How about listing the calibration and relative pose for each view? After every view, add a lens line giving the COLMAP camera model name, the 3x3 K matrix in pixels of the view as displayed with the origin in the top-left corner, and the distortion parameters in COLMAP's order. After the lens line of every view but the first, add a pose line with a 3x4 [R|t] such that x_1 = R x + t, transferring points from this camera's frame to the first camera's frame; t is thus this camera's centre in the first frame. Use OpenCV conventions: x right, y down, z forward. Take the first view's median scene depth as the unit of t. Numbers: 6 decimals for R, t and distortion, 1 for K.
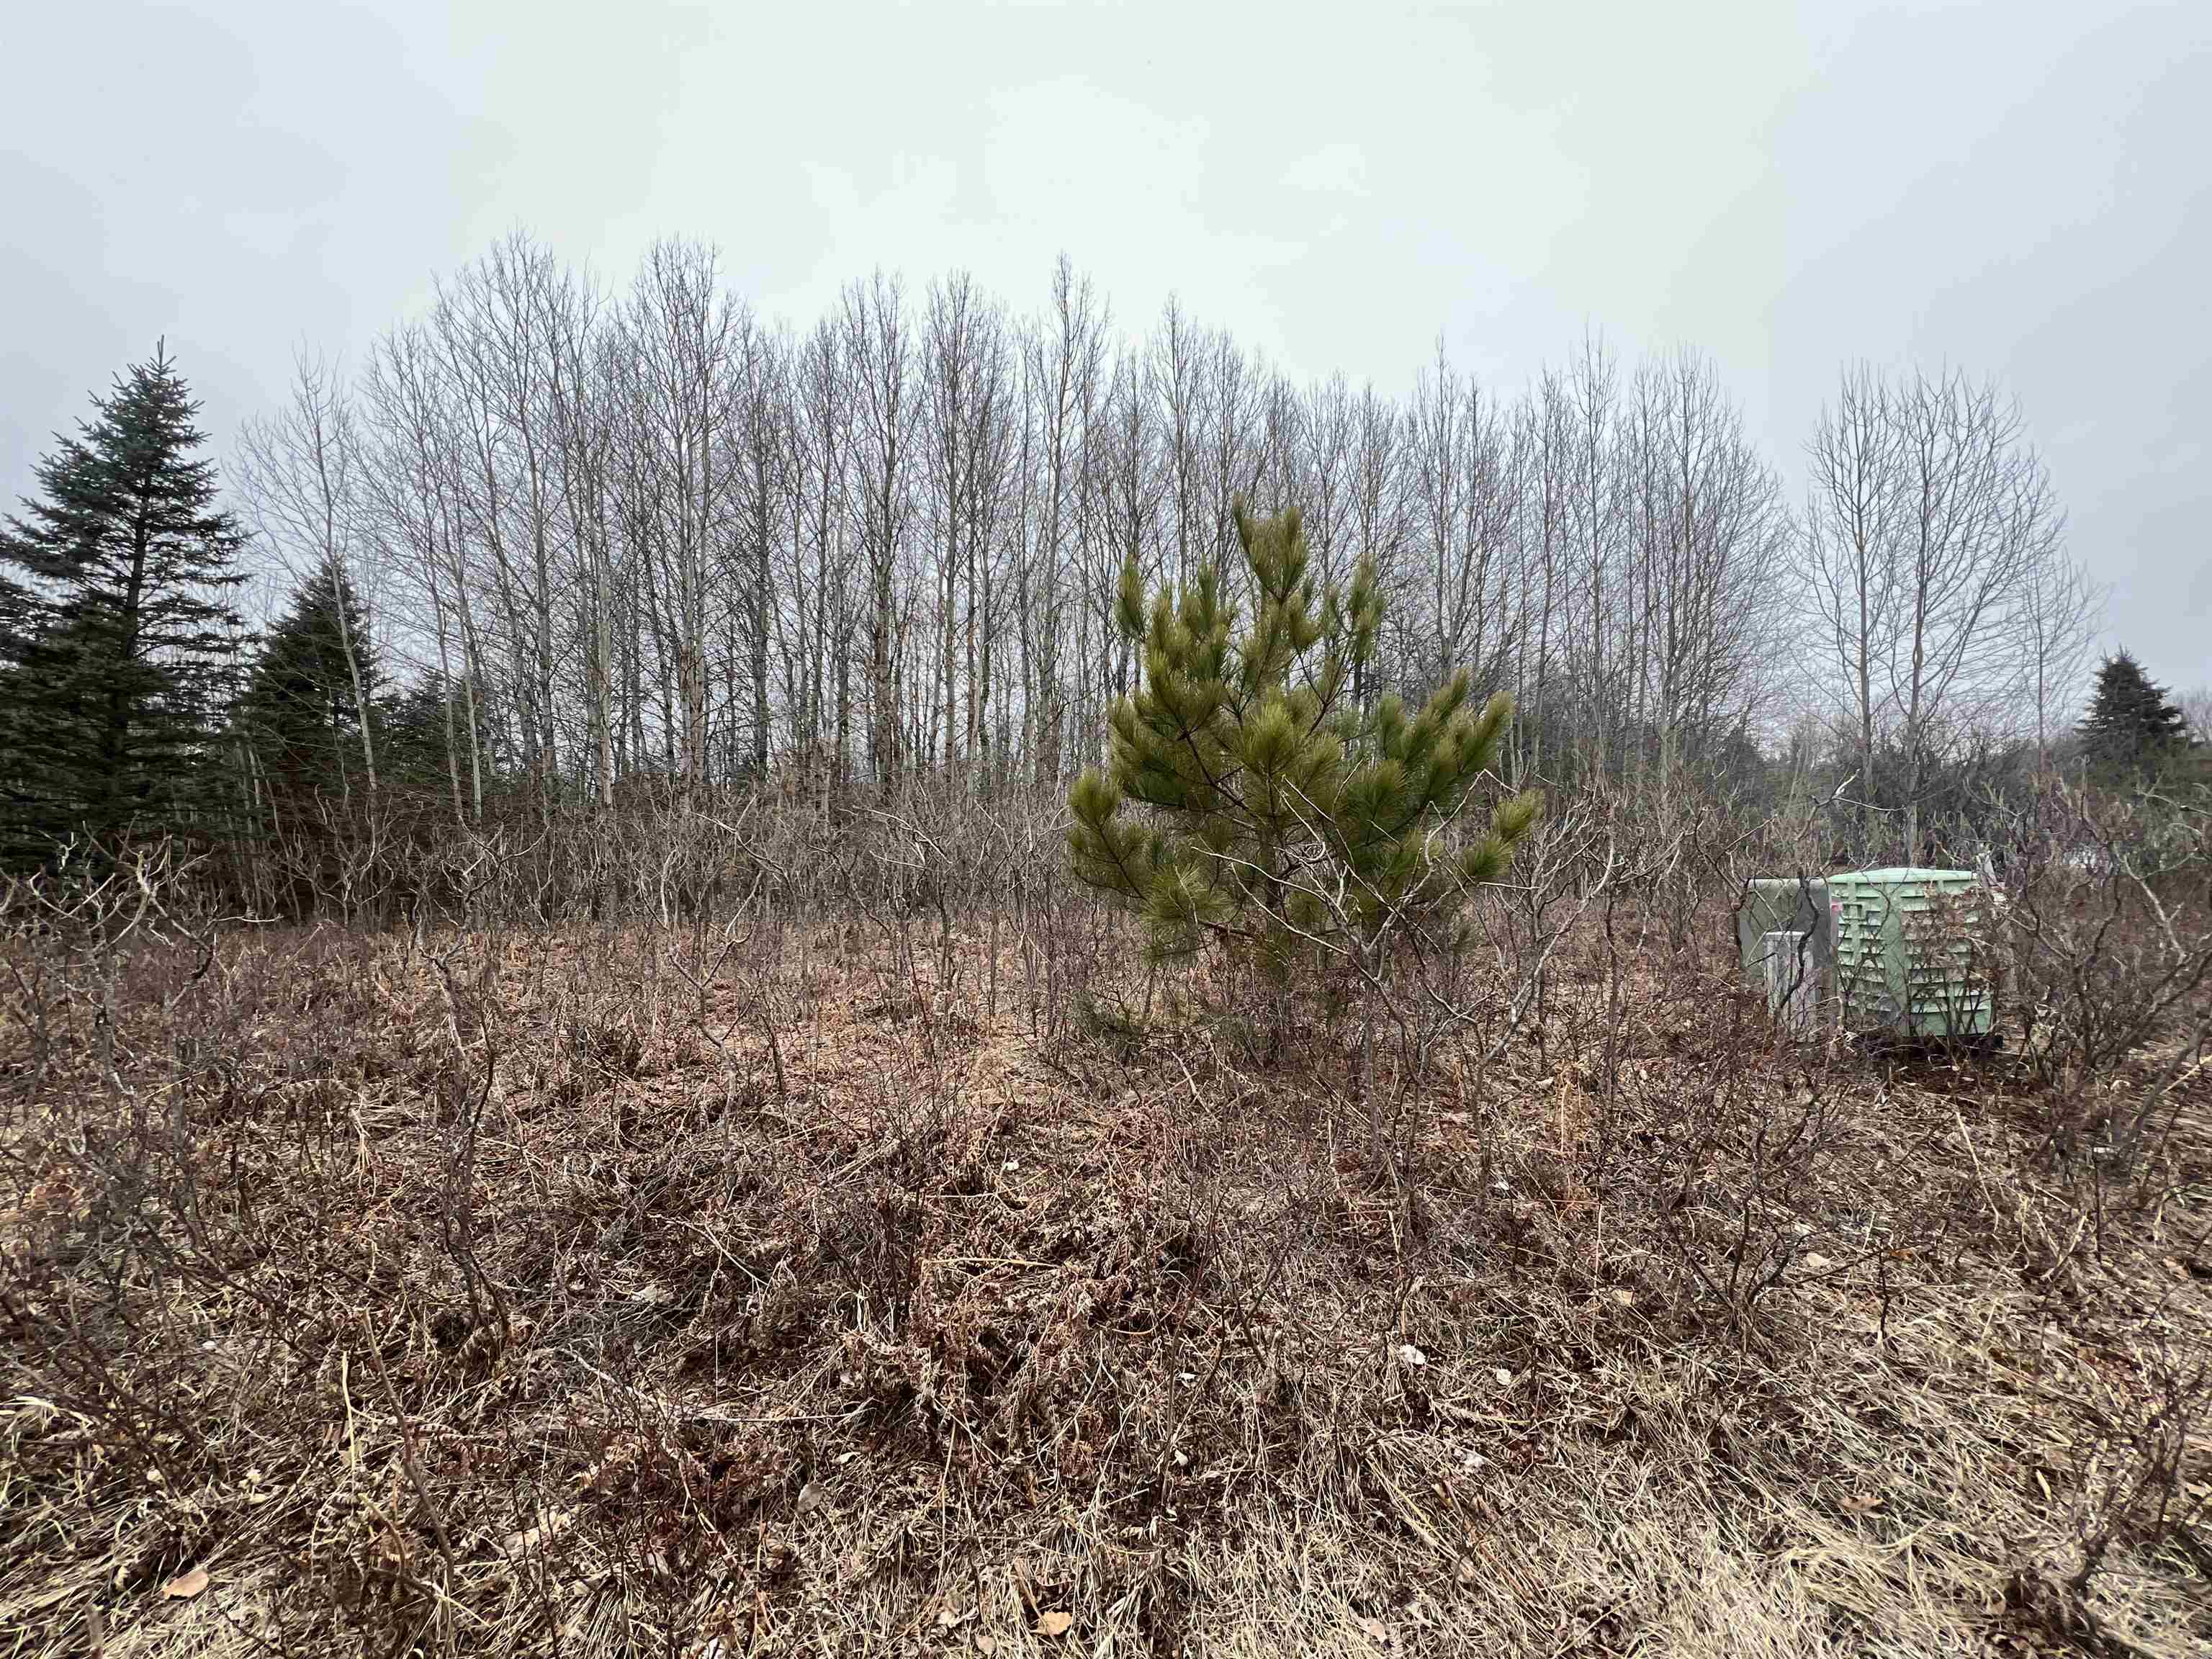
lens RADIAL K [[891.3, 0, 1106.0], [0, 891.3, 829.5], [0, 0, 1]] dist [0.000275, -0.000315]
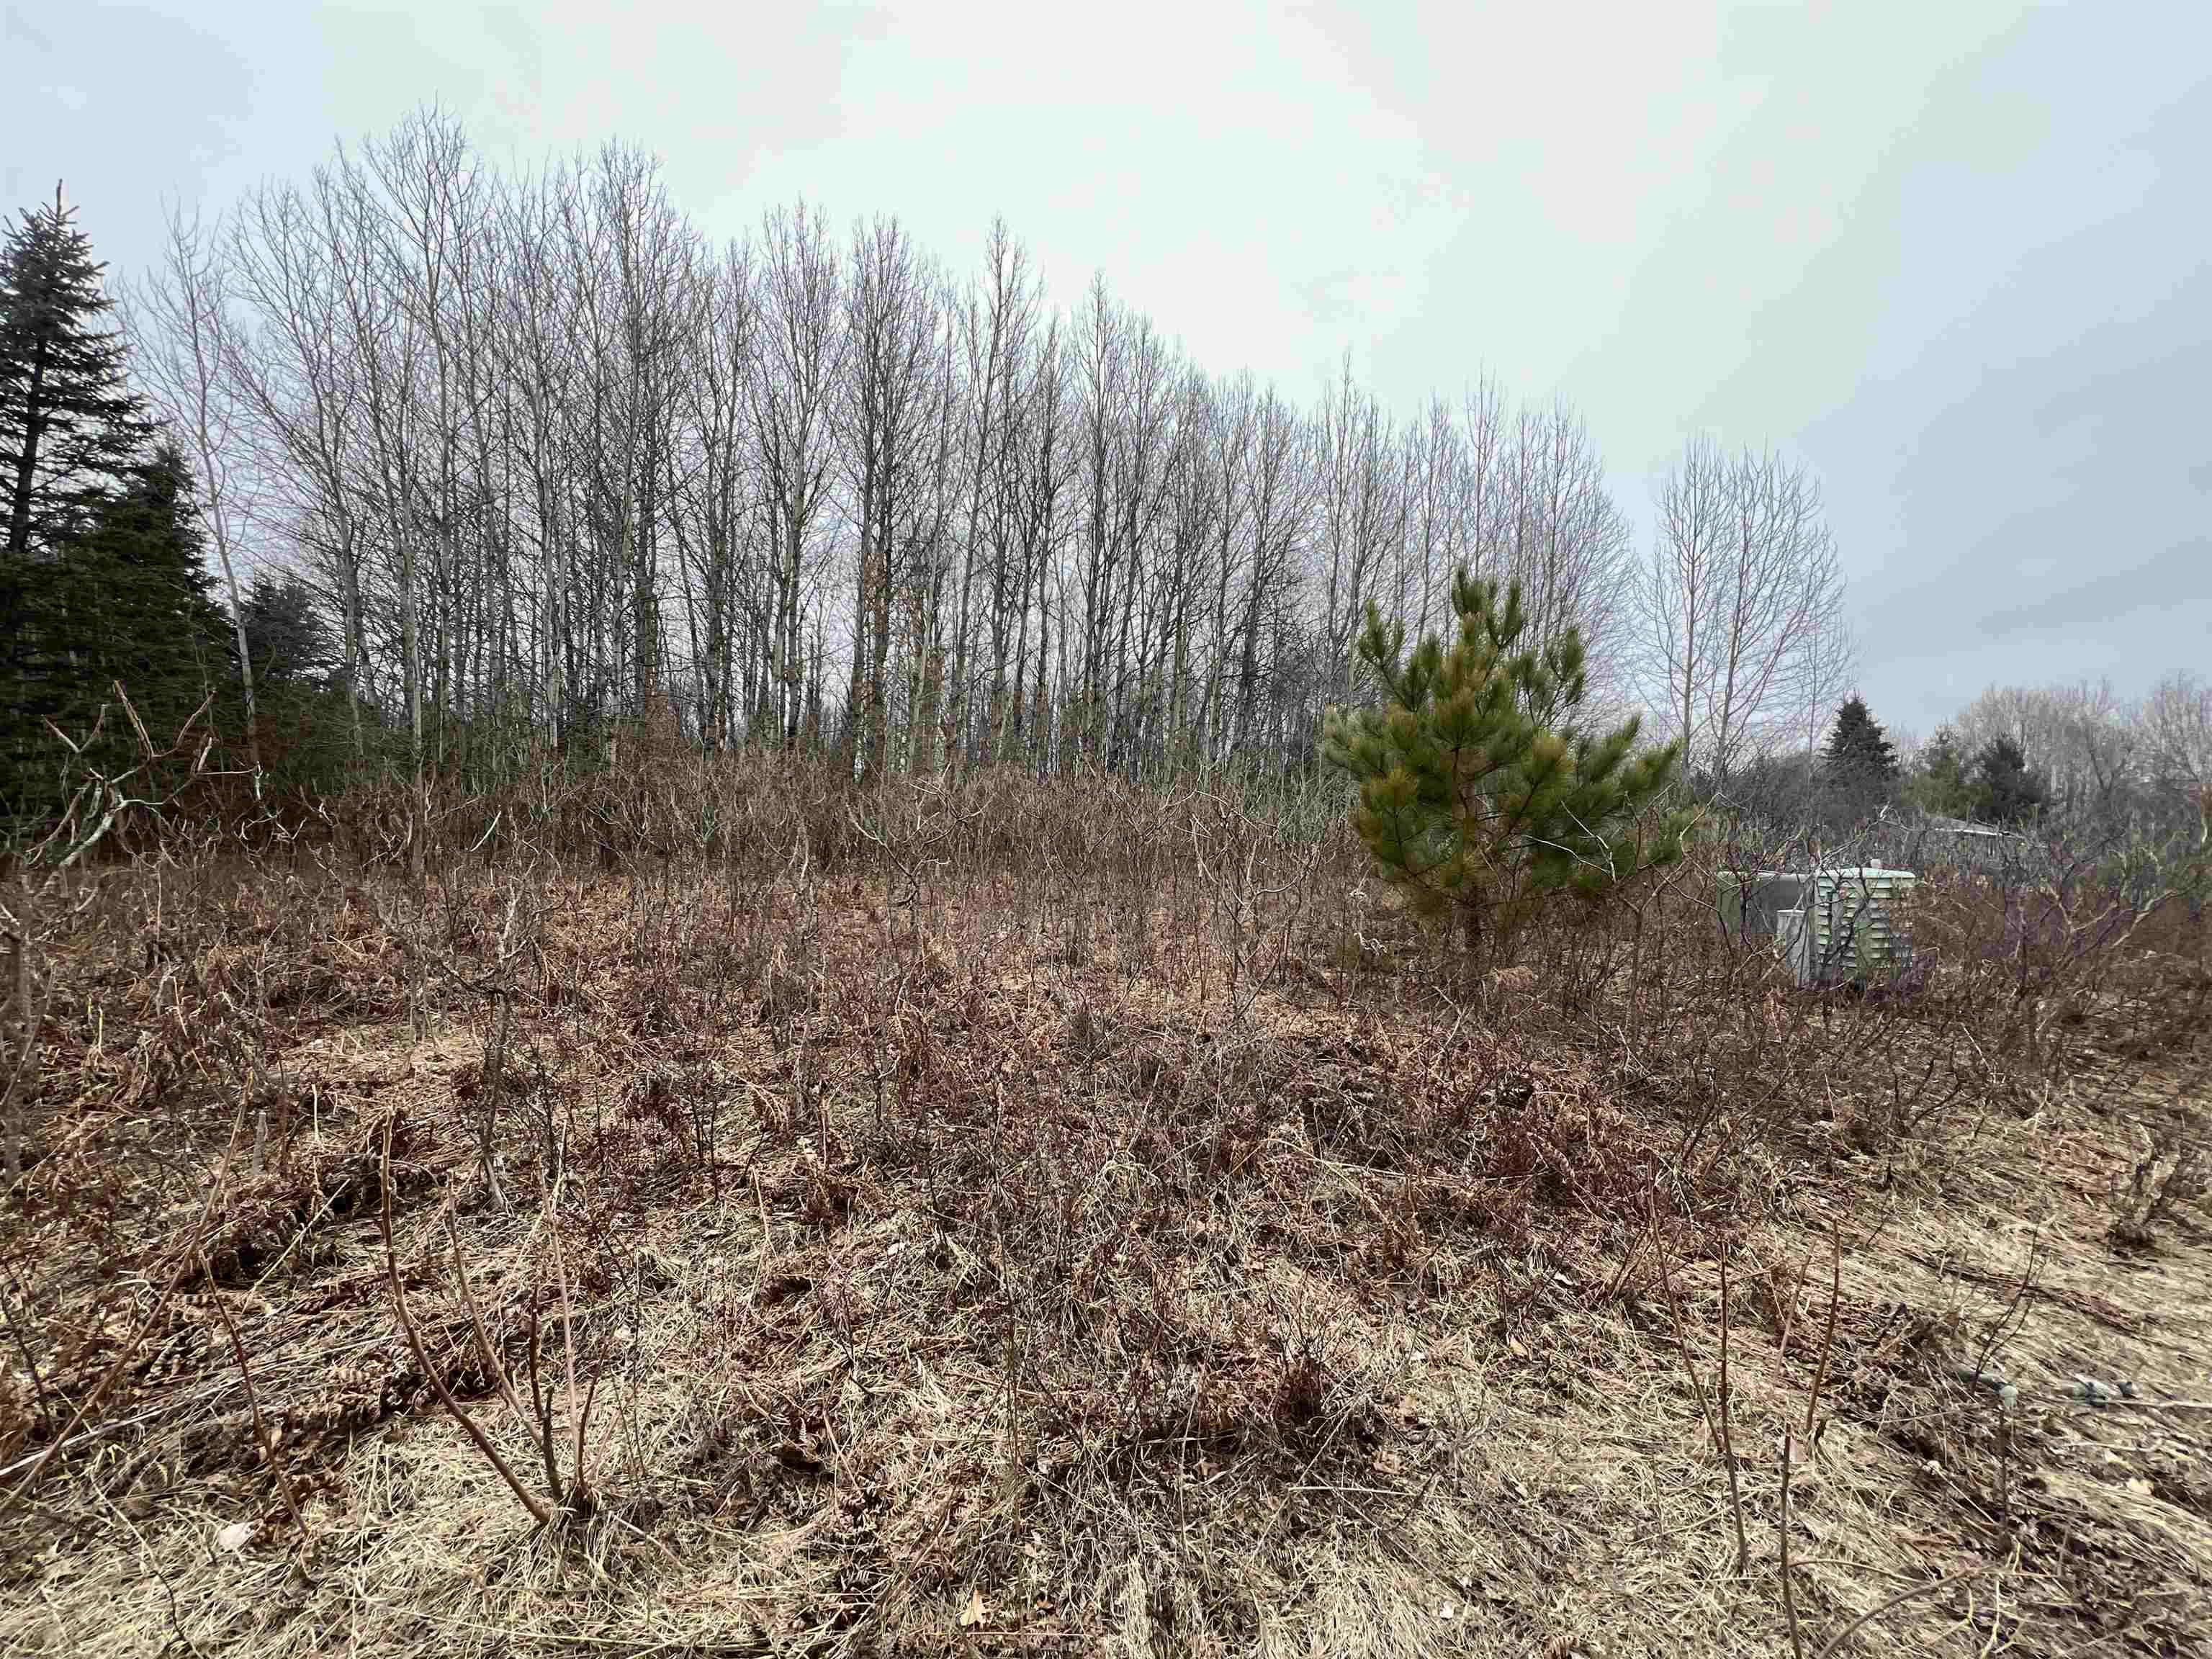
lens RADIAL K [[891.3, 0, 1106.0], [0, 891.3, 829.5], [0, 0, 1]] dist [0.000275, -0.000315]
pose [[0.983044, 0.045083, 0.177740, -0.114557], [-0.051314, 0.998213, 0.030618, 0.000217], [-0.176042, -0.039219, 0.983601, -0.038426]]
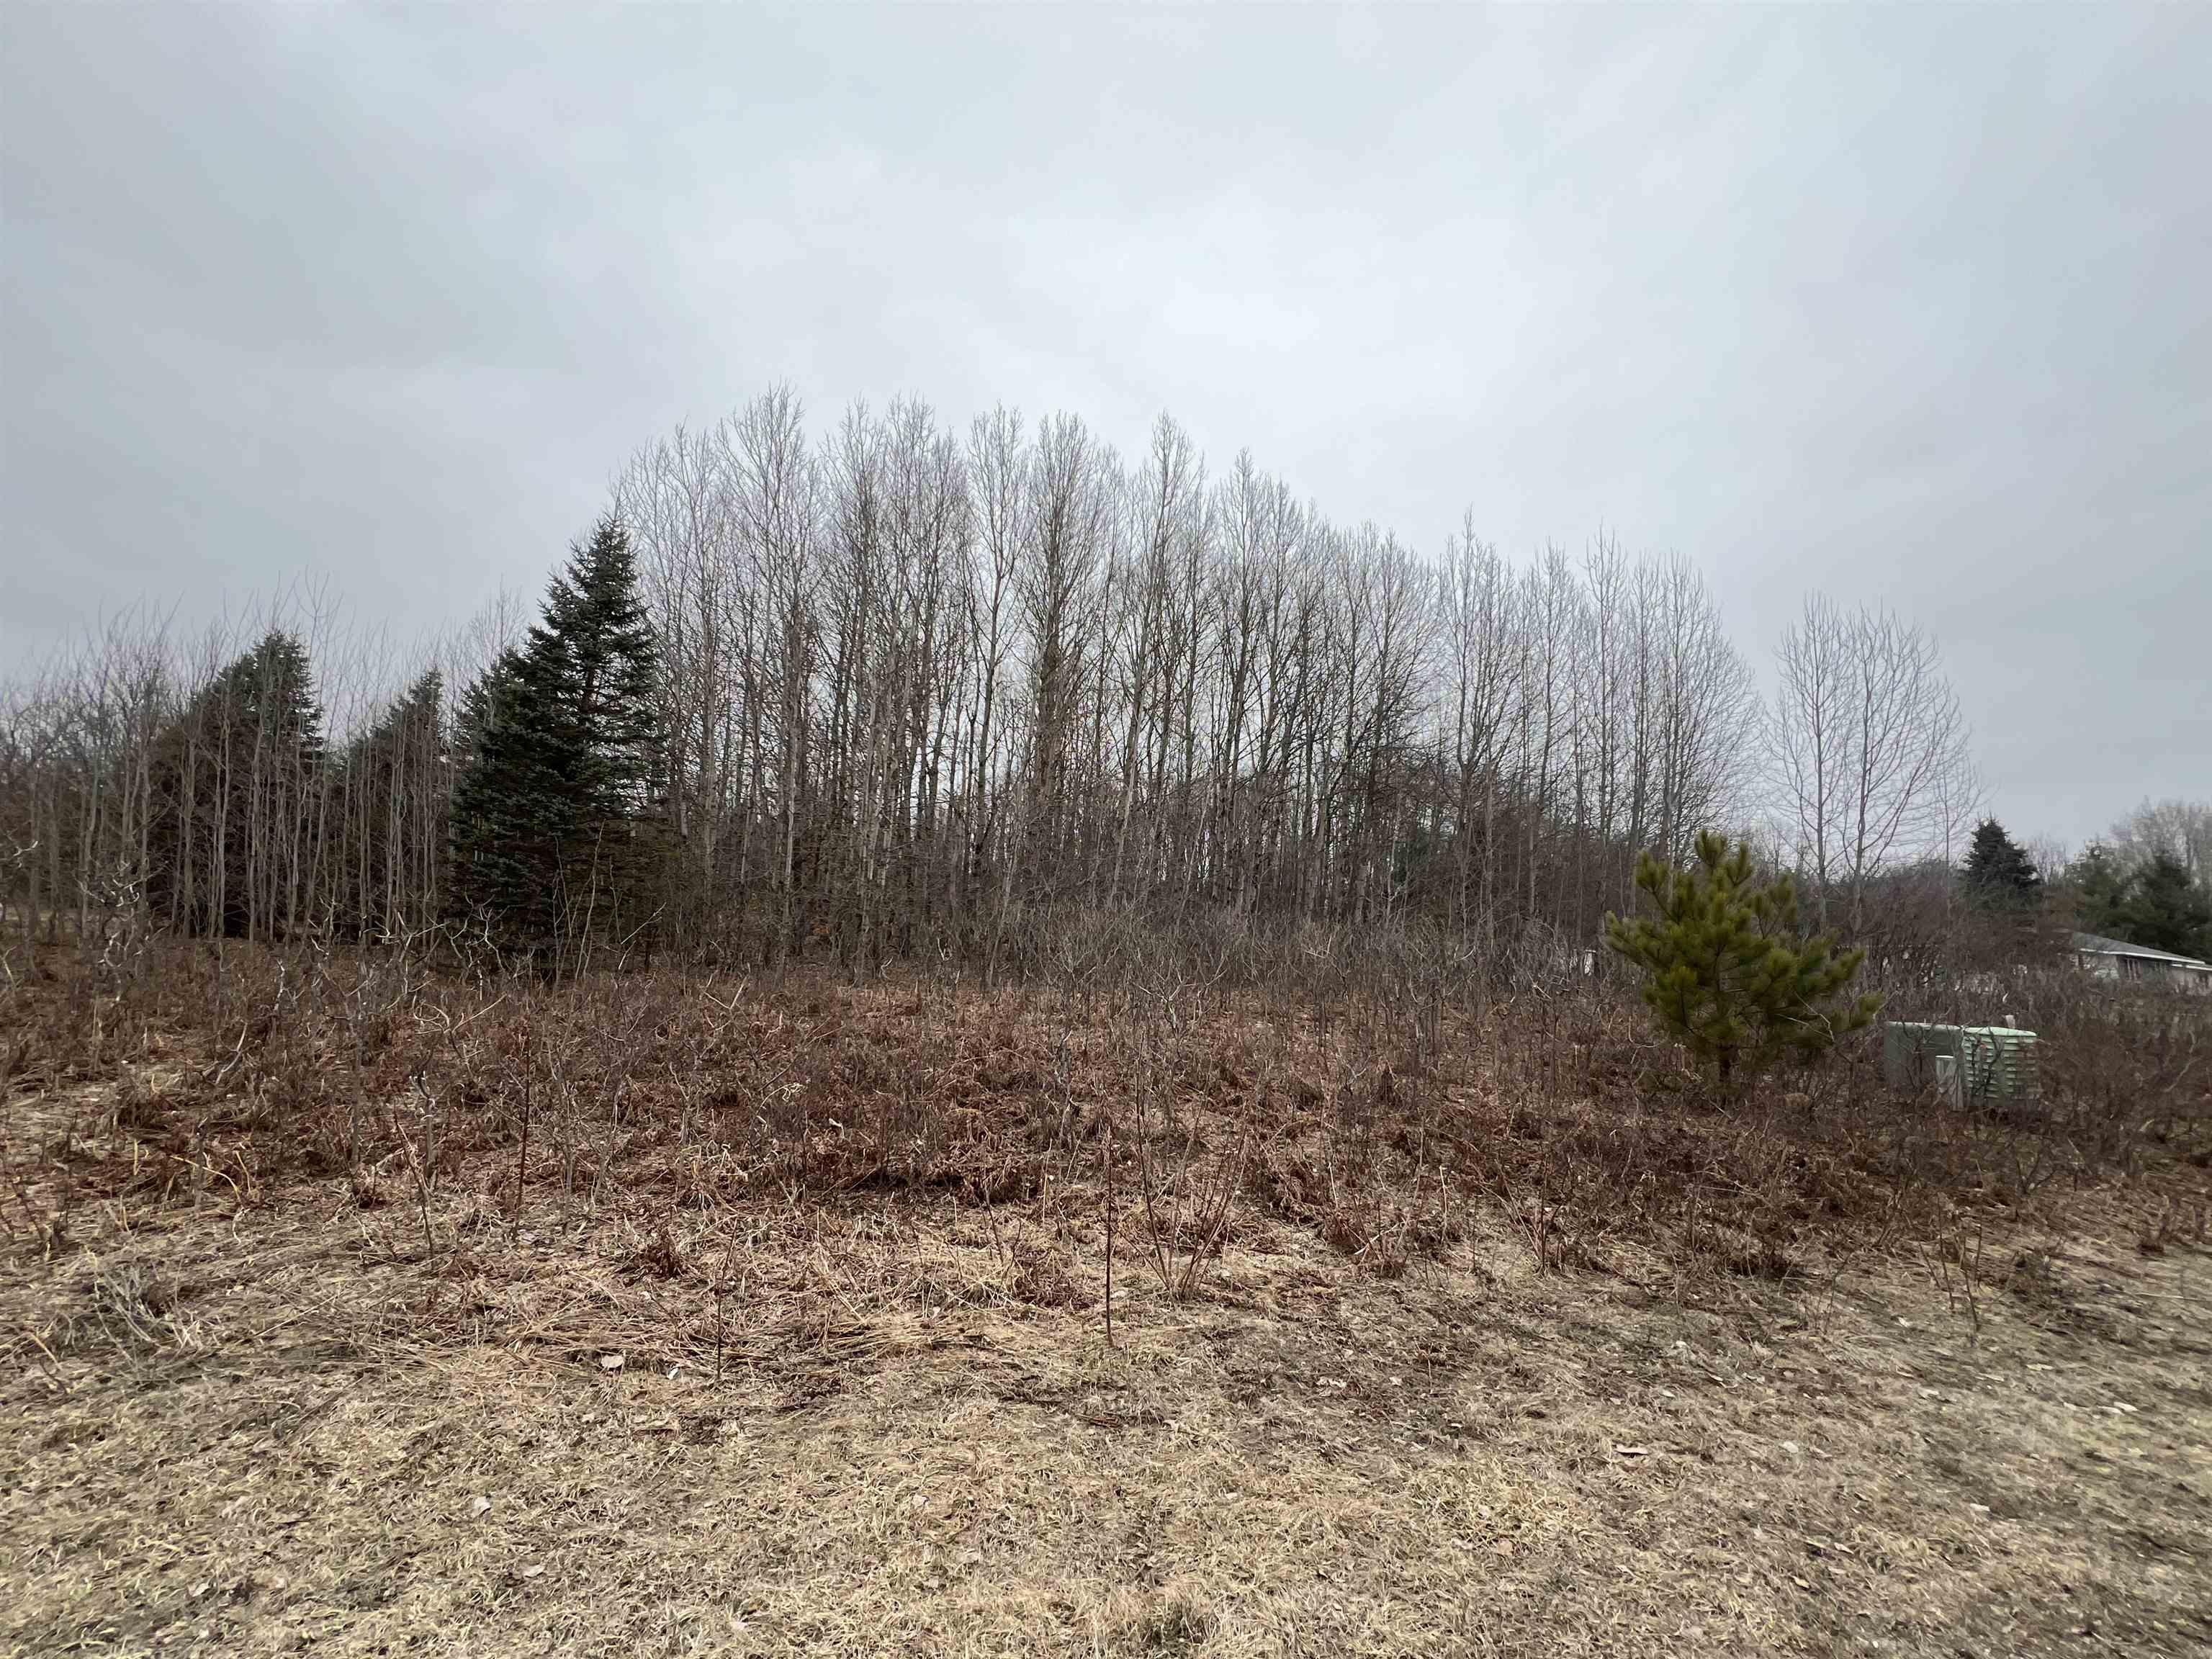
lens RADIAL K [[895.4, 0, 1106.0], [0, 895.4, 829.5], [0, 0, 1]] dist [0.002891, 0.000620]
pose [[0.993687, 0.070120, 0.087574, -0.280036], [-0.064231, 0.995592, -0.068346, -0.027887], [-0.091981, 0.062290, 0.993811, -0.184305]]
